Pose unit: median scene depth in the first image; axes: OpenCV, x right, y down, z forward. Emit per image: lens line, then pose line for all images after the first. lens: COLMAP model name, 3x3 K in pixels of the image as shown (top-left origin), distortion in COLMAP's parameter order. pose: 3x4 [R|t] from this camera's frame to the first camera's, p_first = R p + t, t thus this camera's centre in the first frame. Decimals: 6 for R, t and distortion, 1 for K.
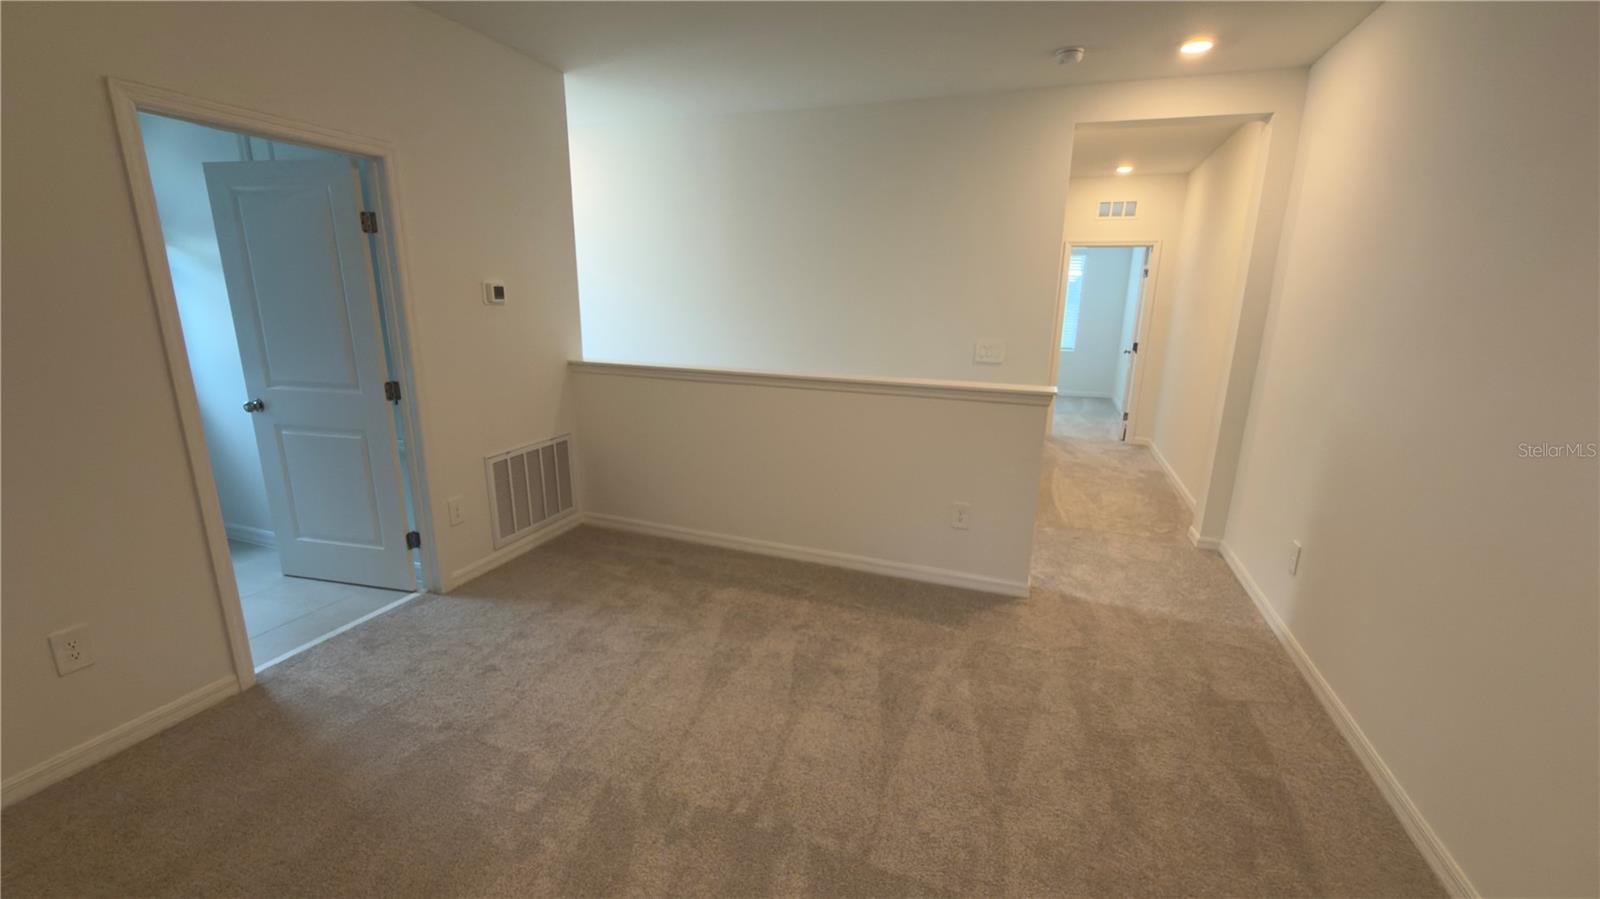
lens RADIAL K [[637.7, 0, 800.8], [0, 637.7, 451.3], [0, 0, 1]] dist [0.001027, -0.000527]
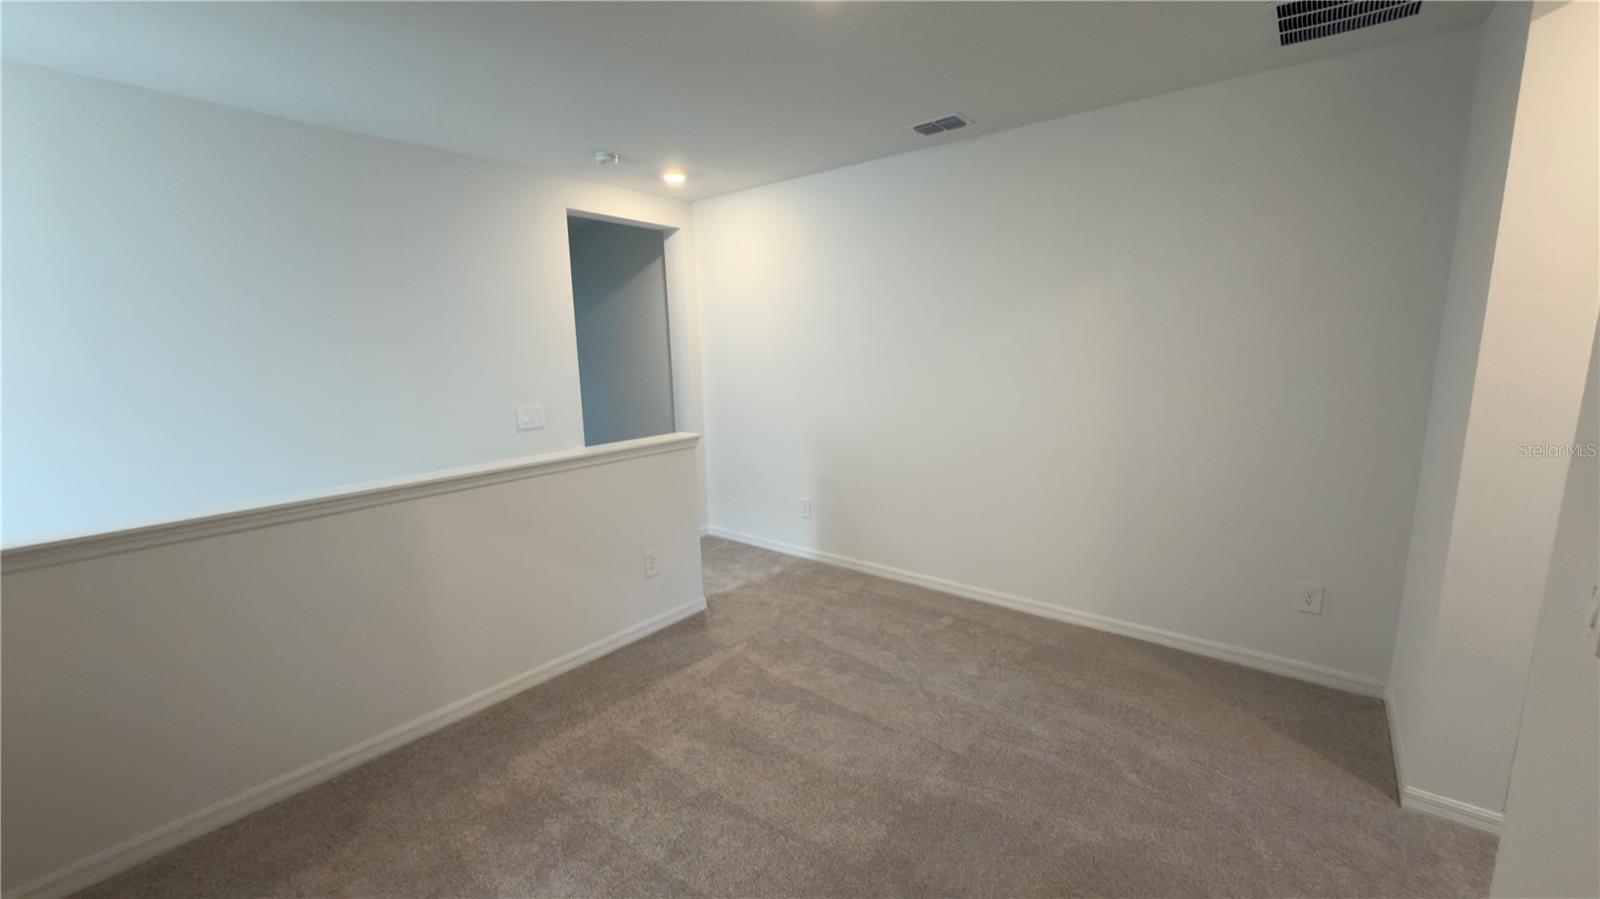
lens RADIAL K [[637.7, 0, 795.7], [0, 637.7, 449.0], [0, 0, 1]] dist [0.001027, -0.000527]
pose [[0.312152, -0.165078, 0.935580, -0.684707], [0.262164, 0.961517, 0.082184, -0.112909], [-0.913143, 0.219621, 0.343417, 0.410345]]
